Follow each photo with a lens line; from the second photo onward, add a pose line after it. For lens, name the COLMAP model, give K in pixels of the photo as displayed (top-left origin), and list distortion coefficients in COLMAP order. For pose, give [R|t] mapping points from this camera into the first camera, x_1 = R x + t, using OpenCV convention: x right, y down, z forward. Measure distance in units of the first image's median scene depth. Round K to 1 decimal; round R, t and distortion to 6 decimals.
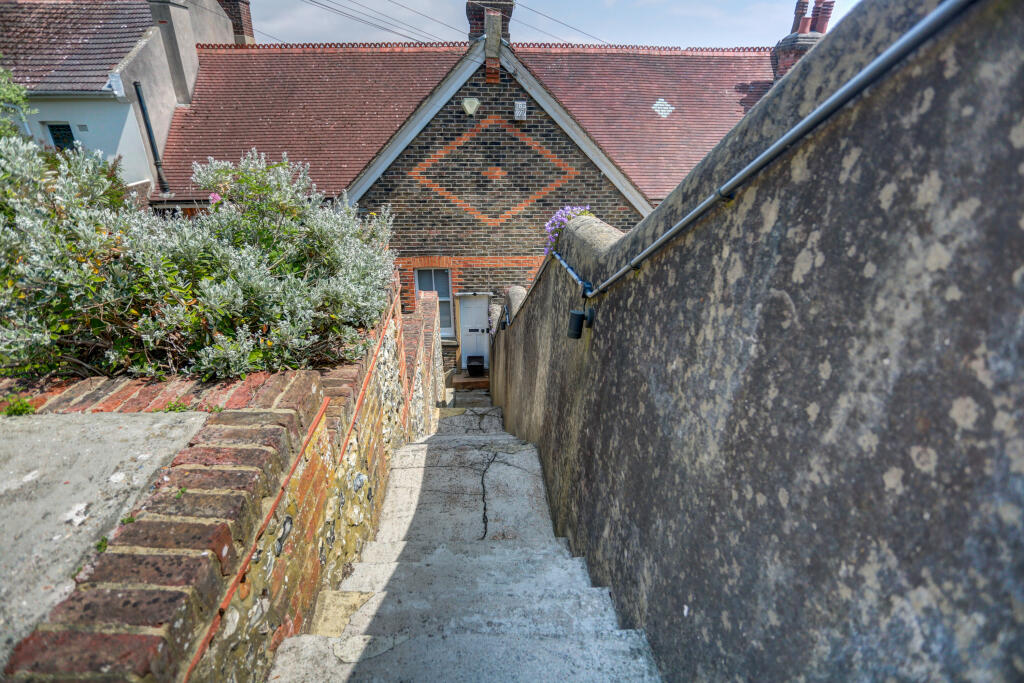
lens RADIAL K [[508.7, 0, 506.8], [0, 508.7, 337.5], [0, 0, 1]] dist [-0.052781, 0.023183]
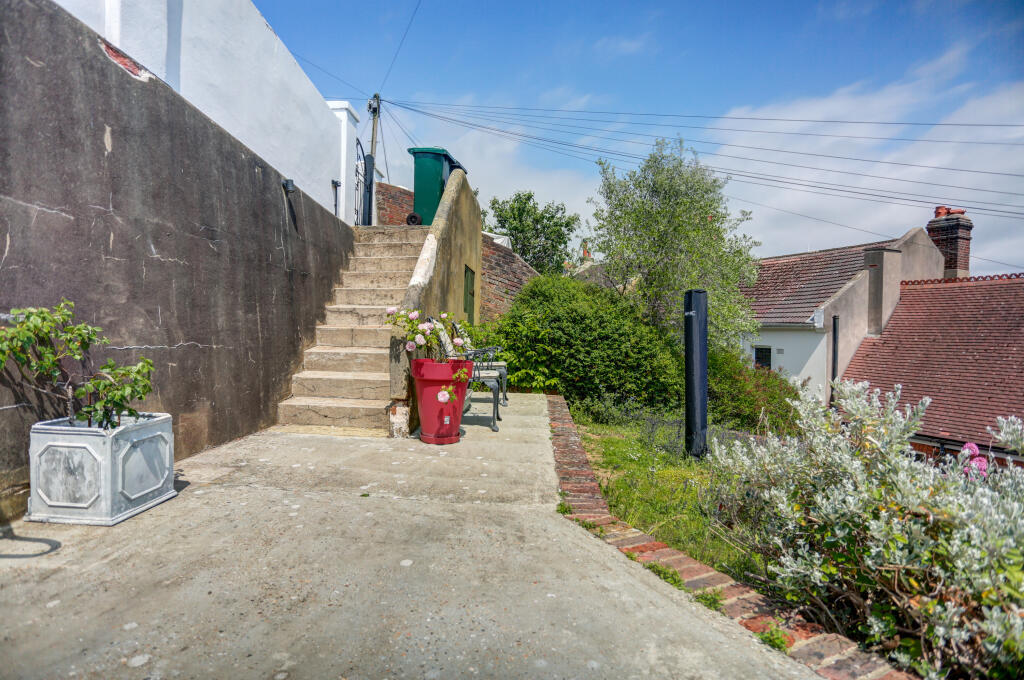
lens RADIAL K [[508.7, 0, 510.1], [0, 508.7, 335.6], [0, 0, 1]] dist [-0.052781, 0.023183]
pose [[0.413835, 0.013294, -0.910255, -0.041231], [-0.395165, 0.903402, -0.166462, -0.003088], [0.820113, 0.428588, 0.379113, -0.003548]]
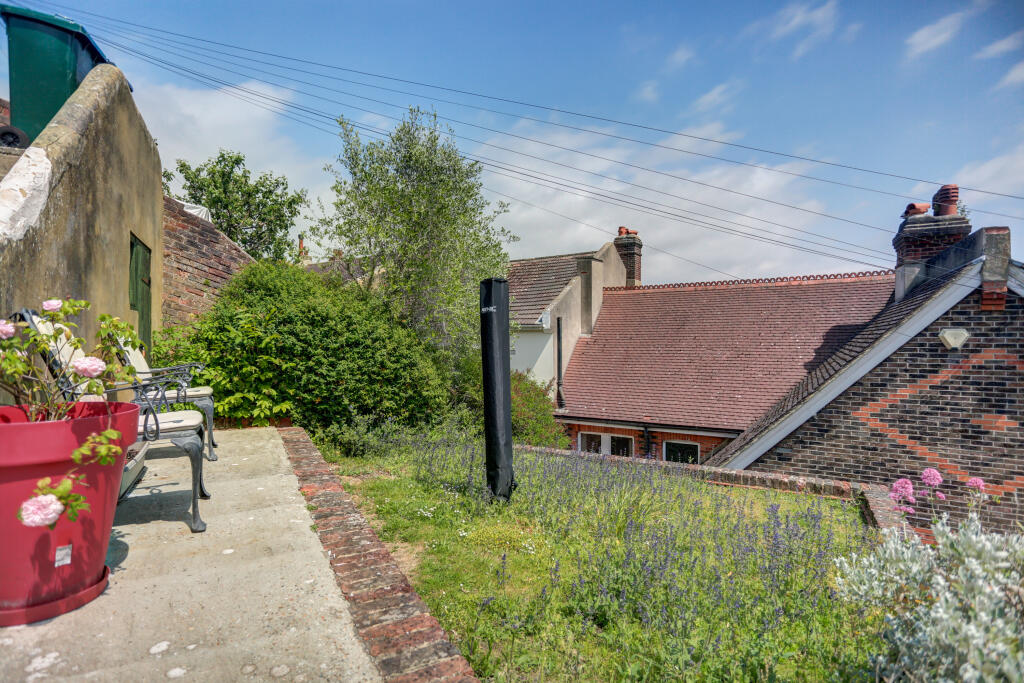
lens RADIAL K [[508.7, 0, 511.5], [0, 508.7, 340.5], [0, 0, 1]] dist [-0.052781, 0.023183]
pose [[0.825852, -0.002422, -0.563881, -0.192431], [-0.229620, 0.911882, -0.340214, -0.028981], [0.515017, 0.410445, 0.752524, 0.053175]]
